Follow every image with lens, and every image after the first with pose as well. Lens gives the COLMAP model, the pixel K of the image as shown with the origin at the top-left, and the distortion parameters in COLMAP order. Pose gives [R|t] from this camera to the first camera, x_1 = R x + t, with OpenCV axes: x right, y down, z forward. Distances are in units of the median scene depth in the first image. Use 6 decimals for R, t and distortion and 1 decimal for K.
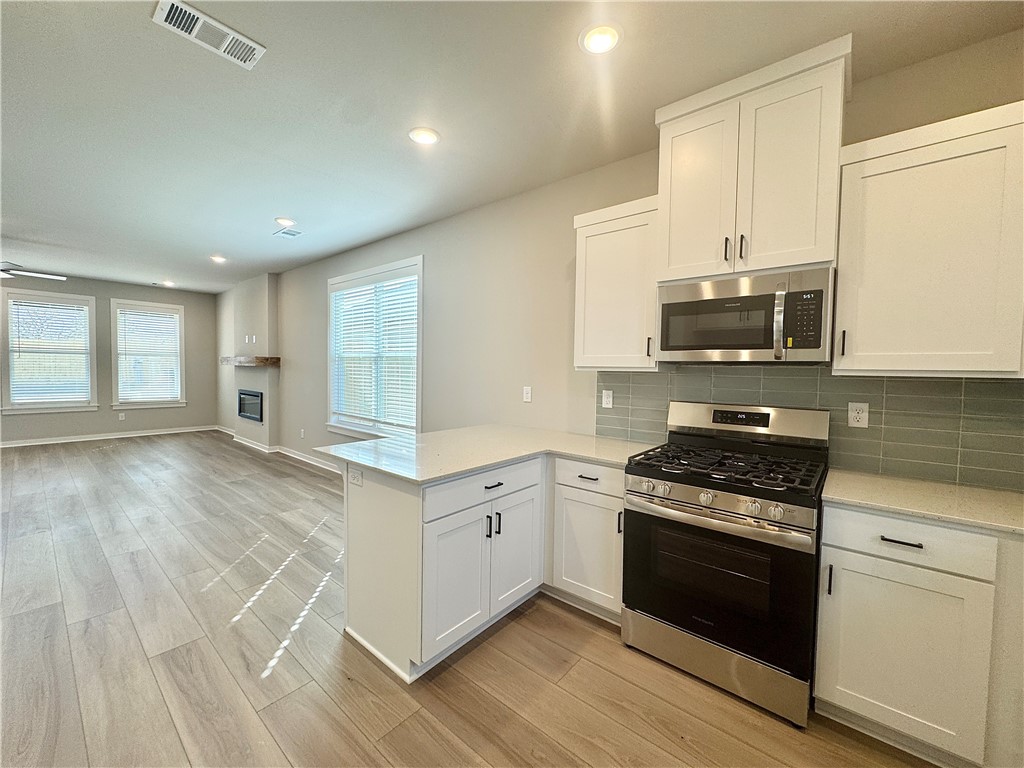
lens RADIAL K [[409.4, 0, 511.7], [0, 409.4, 385.1], [0, 0, 1]] dist [-0.002160, -0.000373]
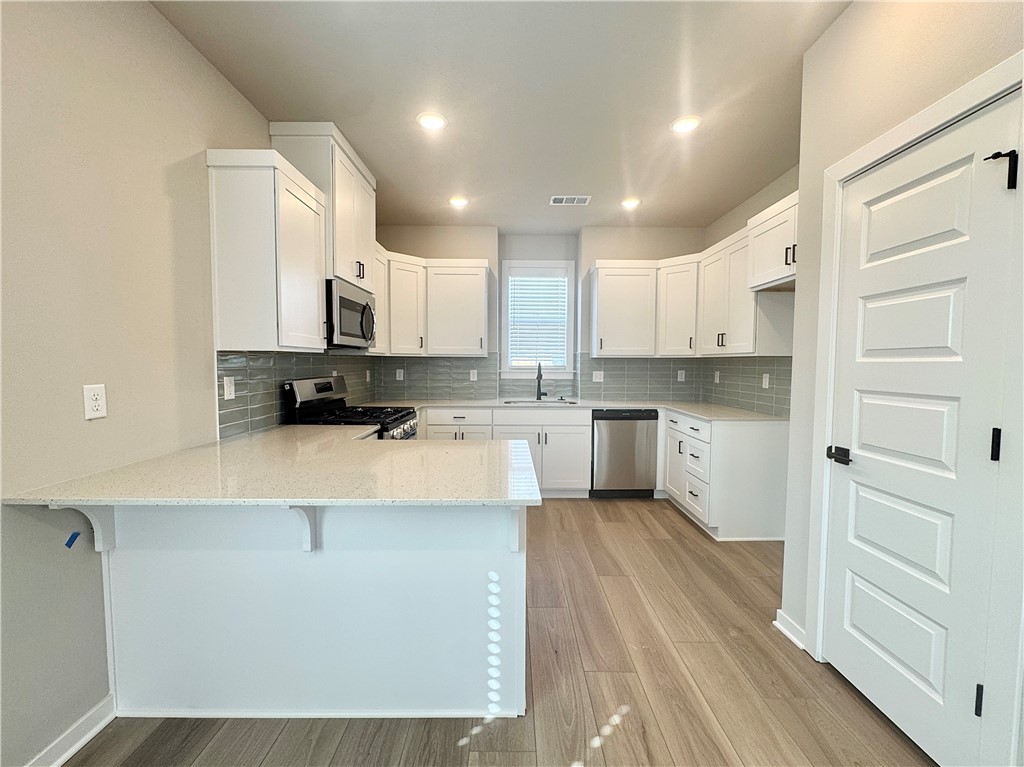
lens RADIAL K [[421.5, 0, 512.0], [0, 421.5, 383.5], [0, 0, 1]] dist [0.000383, 0.000161]
pose [[-0.643163, -0.058827, 0.763466, -0.410385], [0.014985, 0.995887, 0.089359, -0.021019], [-0.765583, 0.068913, -0.639636, 0.643952]]
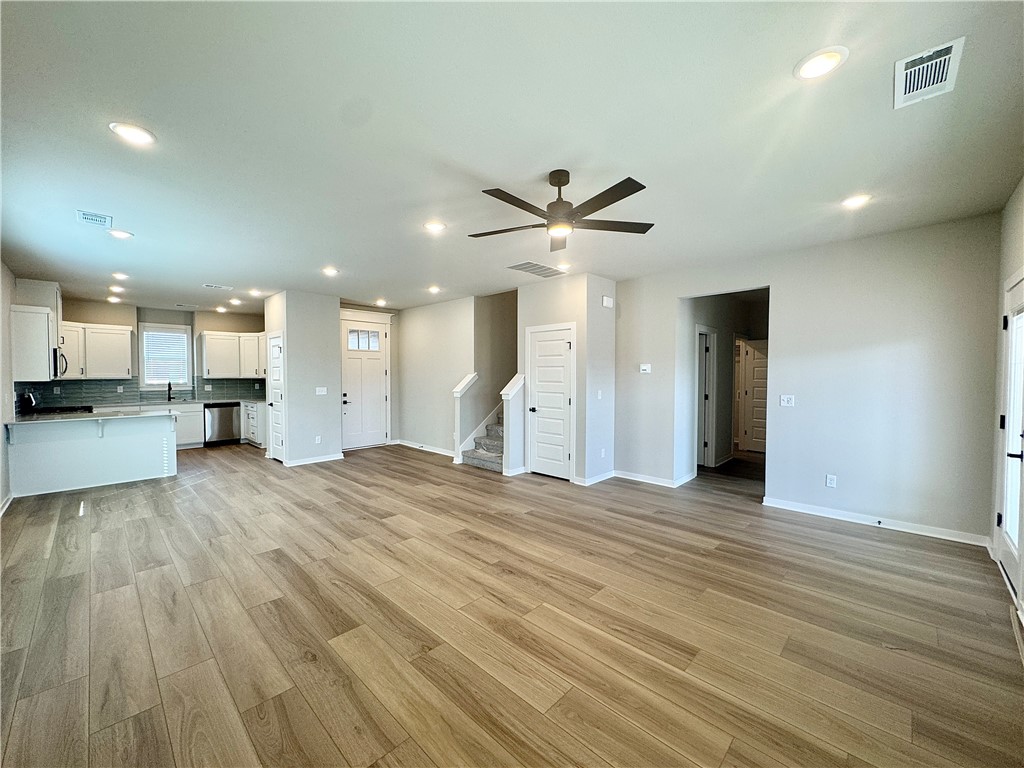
lens RADIAL K [[409.4, 0, 511.7], [0, 409.4, 385.1], [0, 0, 1]] dist [-0.002160, -0.000373]
pose [[-0.997041, -0.018718, 0.074562, -1.276151], [-0.013535, 0.997496, 0.069411, -0.104375], [-0.075675, 0.068197, -0.994798, 1.576307]]
